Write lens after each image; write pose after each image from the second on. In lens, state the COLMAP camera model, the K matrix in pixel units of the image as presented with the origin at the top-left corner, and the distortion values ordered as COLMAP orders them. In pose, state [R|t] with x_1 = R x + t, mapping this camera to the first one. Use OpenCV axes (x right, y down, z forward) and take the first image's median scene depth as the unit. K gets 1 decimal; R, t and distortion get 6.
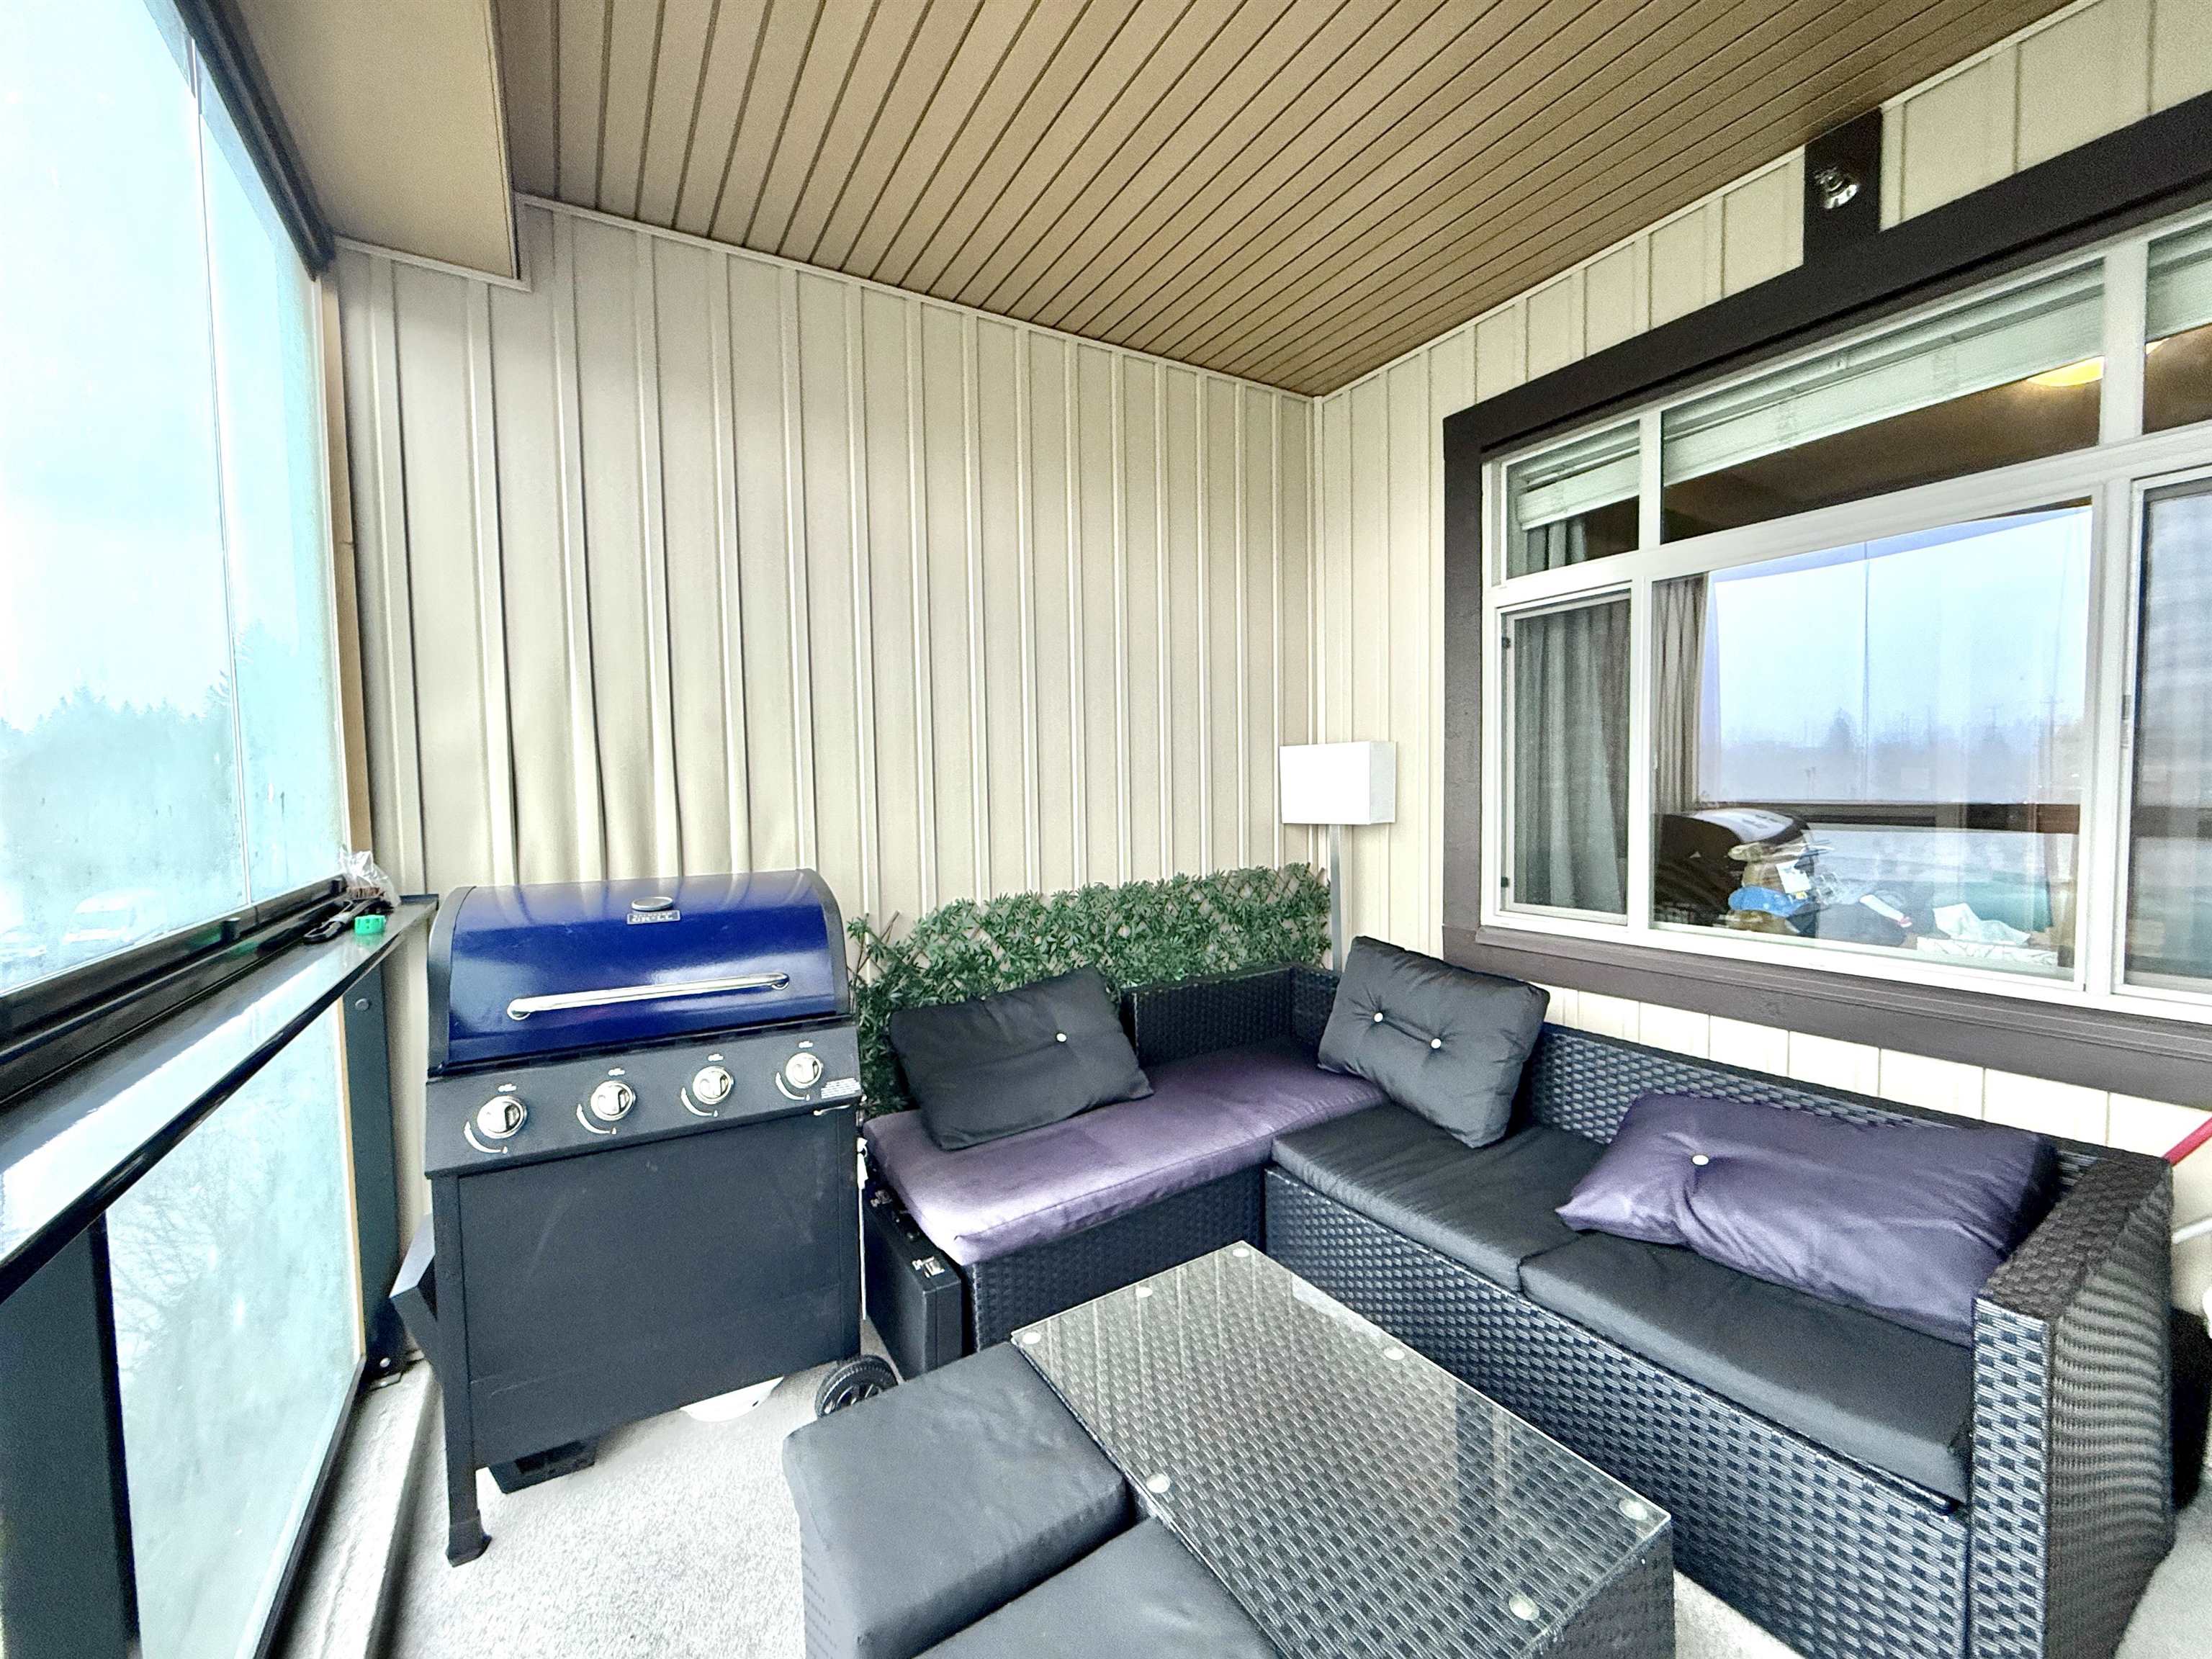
lens RADIAL K [[892.8, 0, 1110.8], [0, 892.8, 829.5], [0, 0, 1]] dist [-0.000869, 0.000345]
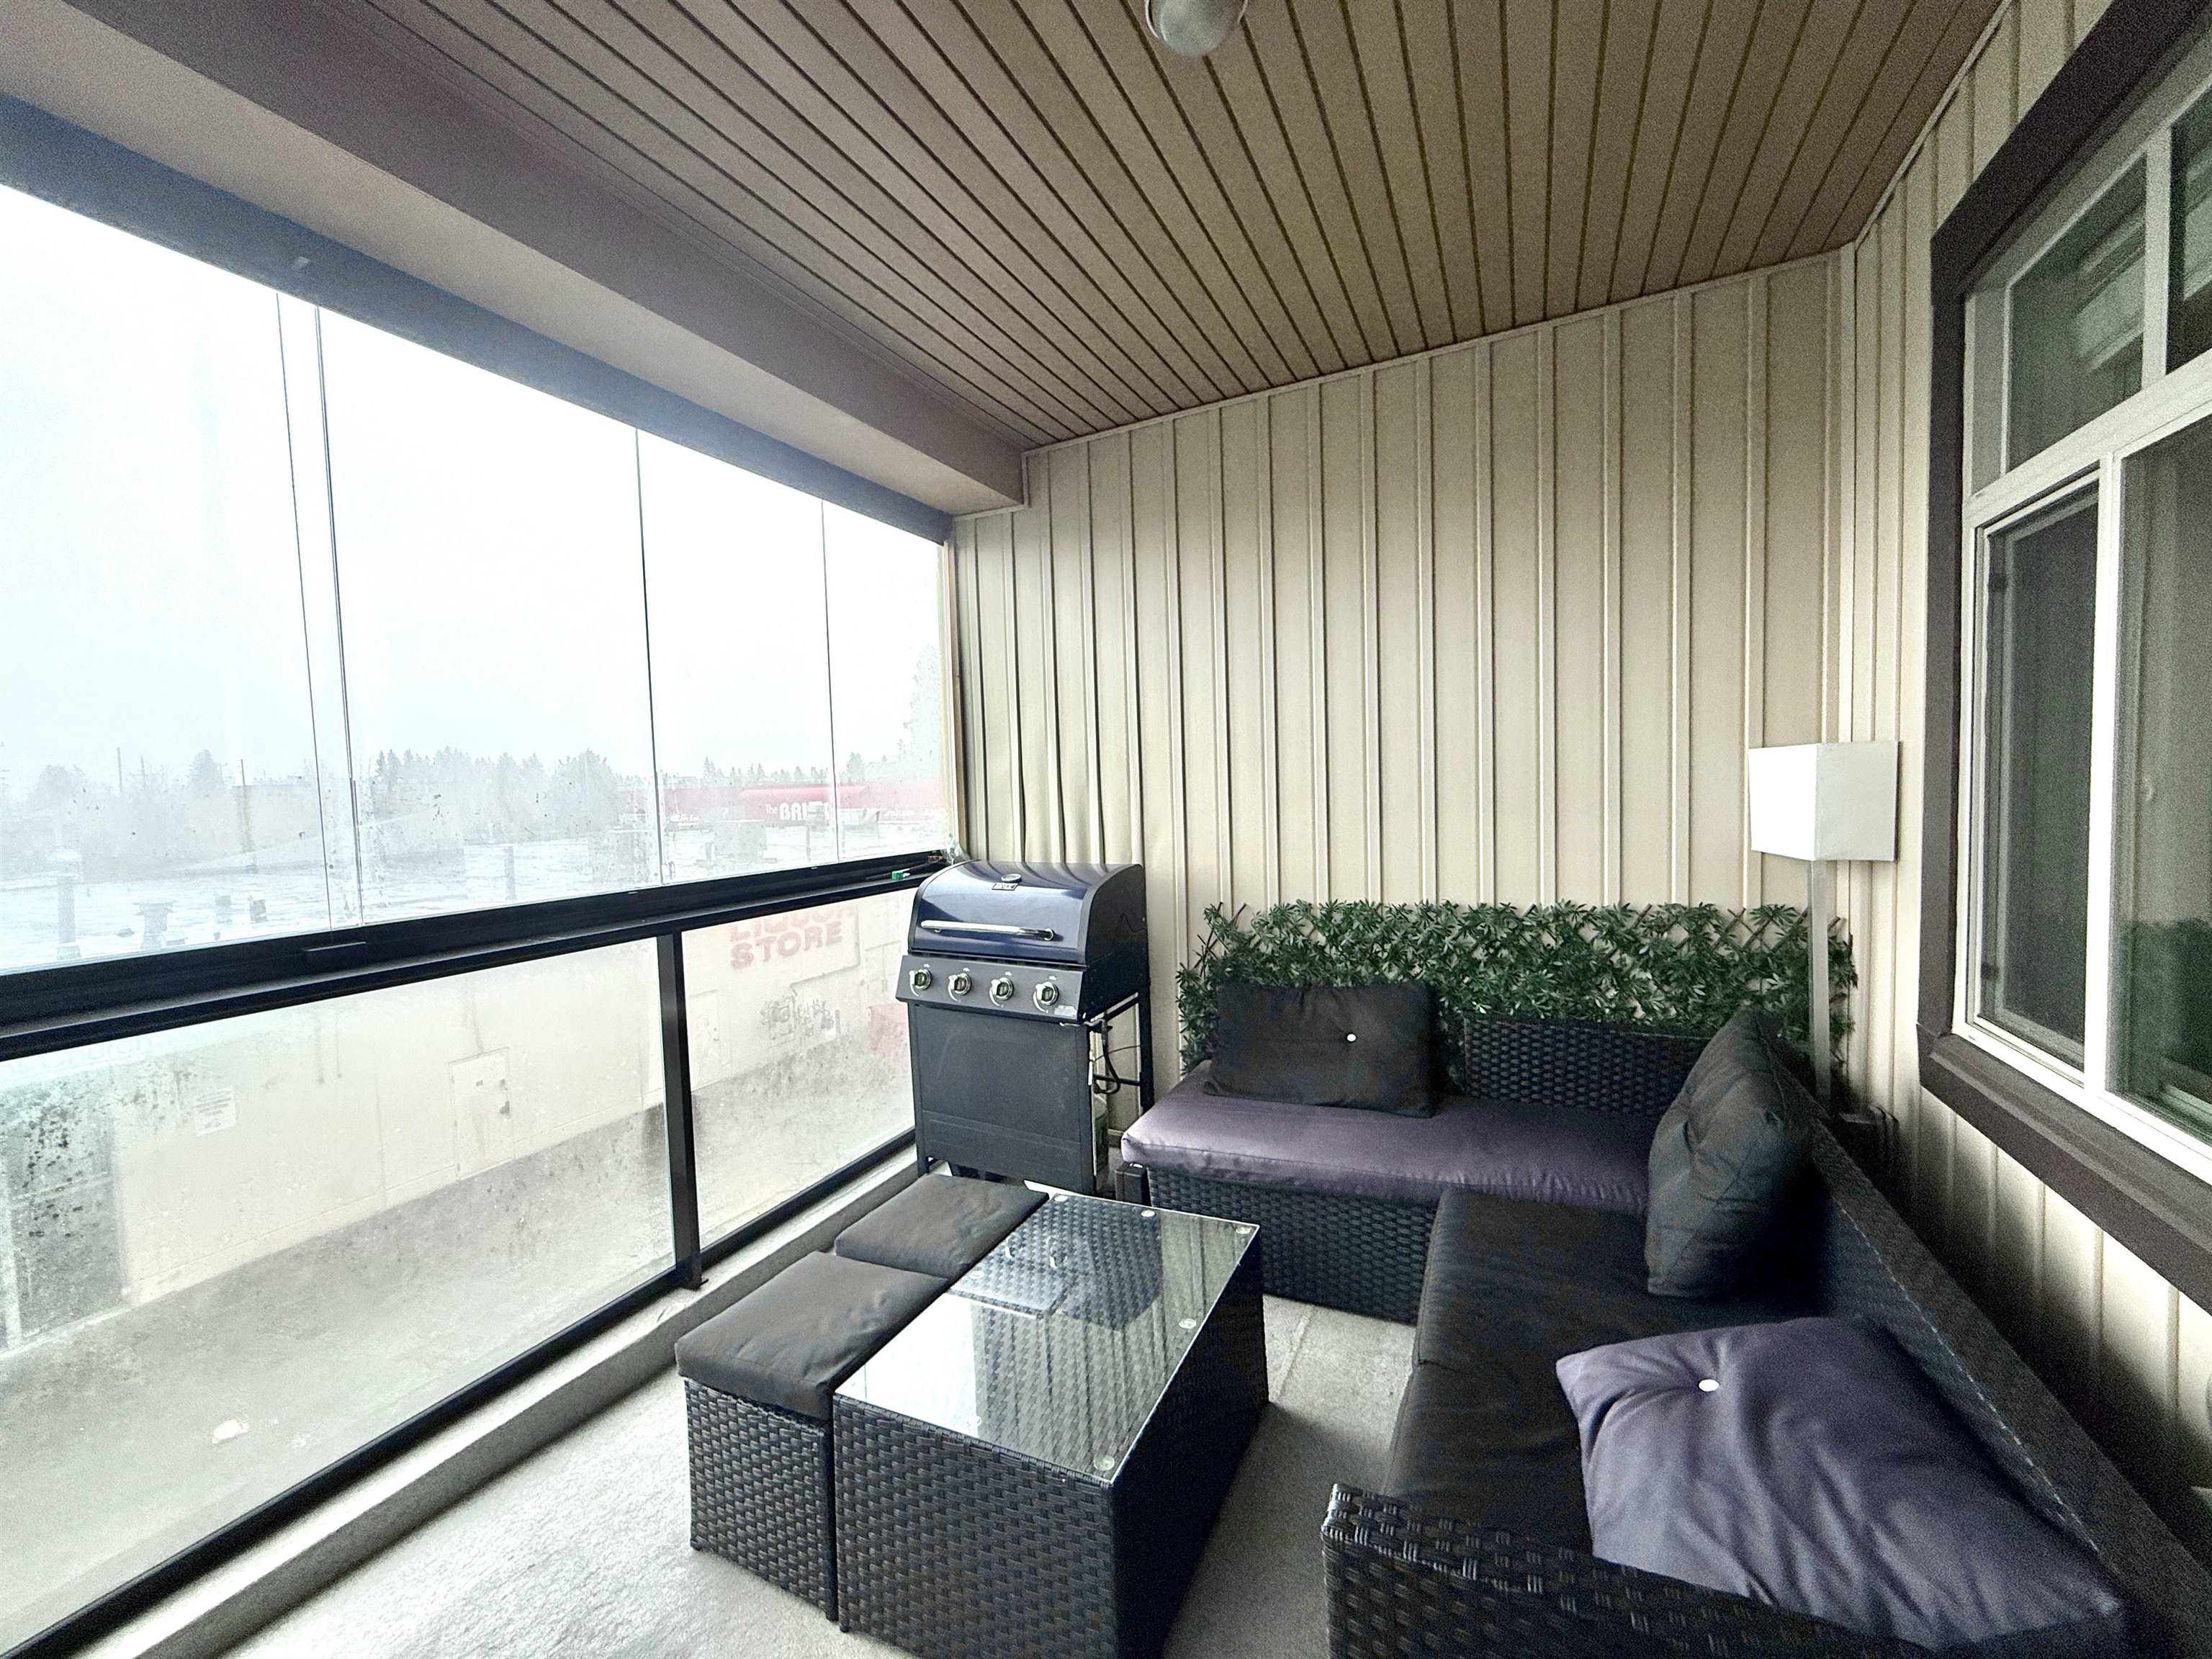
lens RADIAL K [[892.8, 0, 1103.5], [0, 892.8, 828.9], [0, 0, 1]] dist [-0.000869, 0.000345]
pose [[0.539315, 0.041811, -0.841066, 0.638849], [-0.022141, 0.999125, 0.035471, -0.047413], [0.841813, -0.000508, 0.539769, 0.156522]]
